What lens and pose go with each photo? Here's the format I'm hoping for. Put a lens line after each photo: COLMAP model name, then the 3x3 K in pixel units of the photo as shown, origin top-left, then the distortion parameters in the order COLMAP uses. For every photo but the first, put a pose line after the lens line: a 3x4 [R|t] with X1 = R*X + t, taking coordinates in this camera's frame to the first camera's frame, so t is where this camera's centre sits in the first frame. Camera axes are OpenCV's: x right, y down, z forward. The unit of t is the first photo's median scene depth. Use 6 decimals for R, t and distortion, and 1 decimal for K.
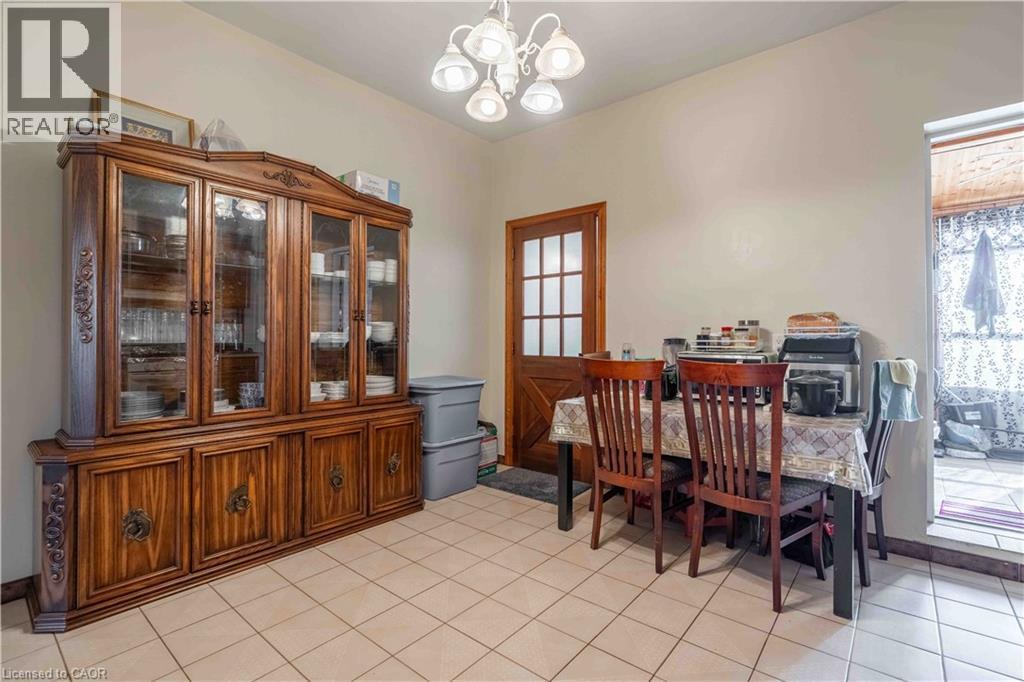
lens RADIAL K [[476.5, 0, 517.6], [0, 476.5, 341.3], [0, 0, 1]] dist [-0.003775, 0.000079]
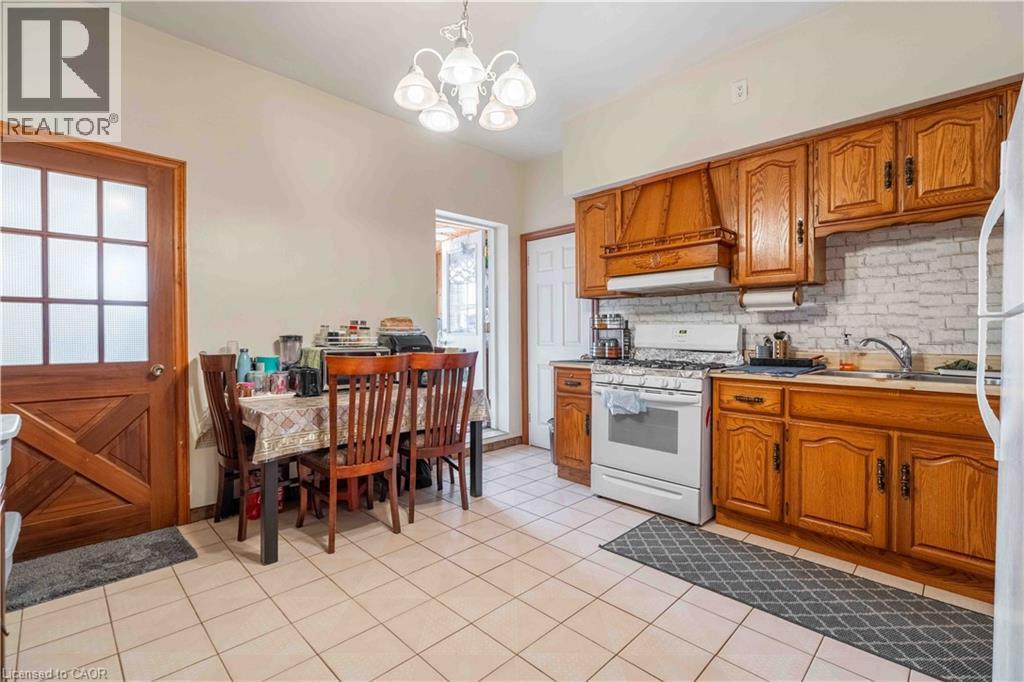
lens RADIAL K [[456.3, 0, 512.3], [0, 456.3, 338.6], [0, 0, 1]] dist [-0.008160, 0.000961]
pose [[0.096143, -0.013594, 0.995275, -0.694978], [0.001980, 0.999907, 0.013466, -0.013191], [-0.995366, 0.000676, 0.096161, 0.522693]]
